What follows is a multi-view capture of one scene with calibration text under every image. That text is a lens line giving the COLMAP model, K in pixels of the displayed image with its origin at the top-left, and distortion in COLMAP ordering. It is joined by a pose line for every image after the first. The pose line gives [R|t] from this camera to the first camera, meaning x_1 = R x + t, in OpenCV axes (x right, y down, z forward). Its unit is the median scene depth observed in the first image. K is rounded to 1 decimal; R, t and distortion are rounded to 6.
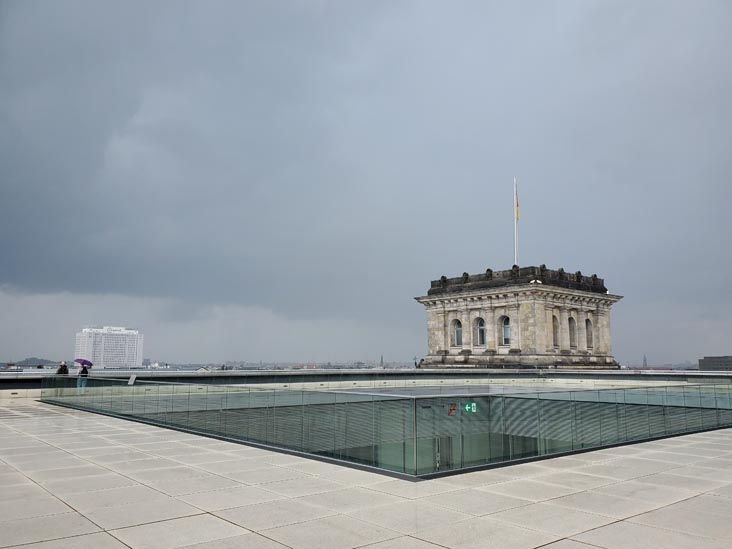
lens RADIAL K [[580.6, 0, 377.2], [0, 580.6, 270.6], [0, 0, 1]] dist [0.157315, -0.221071]
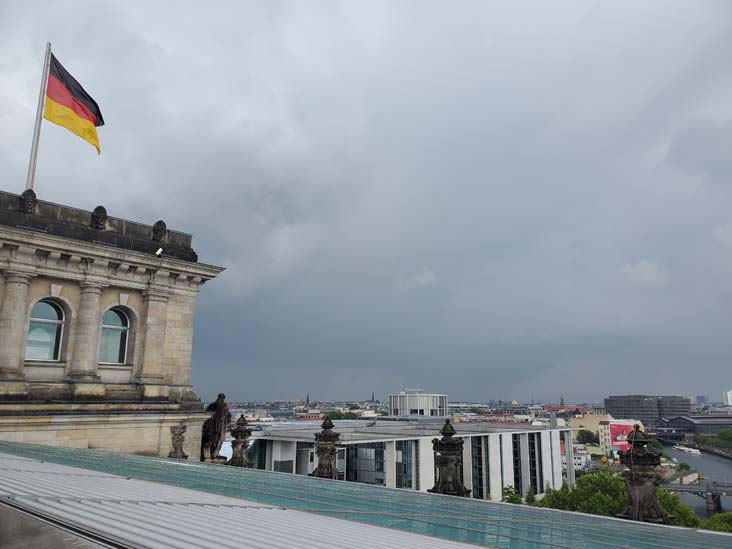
lens RADIAL K [[575.6, 0, 374.0], [0, 575.6, 283.1], [0, 0, 1]] dist [0.004495, 0.046106]
pose [[0.994566, 0.027763, 0.100333, 0.517760], [-0.023131, 0.998626, -0.047031, 0.081014], [-0.101501, 0.044454, 0.993842, 0.511095]]
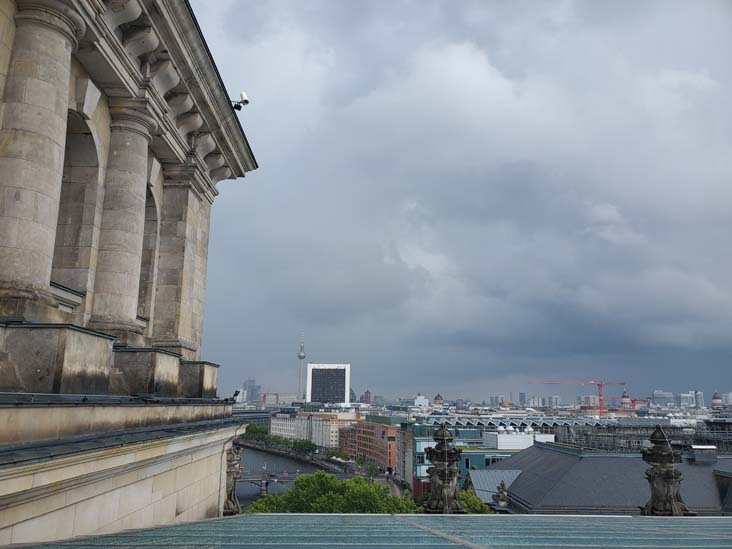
lens RADIAL K [[575.6, 0, 374.0], [0, 575.6, 283.1], [0, 0, 1]] dist [0.004495, 0.046106]
pose [[0.623101, 0.166782, 0.764153, 0.253668], [-0.133346, 0.985349, -0.106327, 0.129442], [-0.770691, -0.035645, 0.636212, 0.807938]]
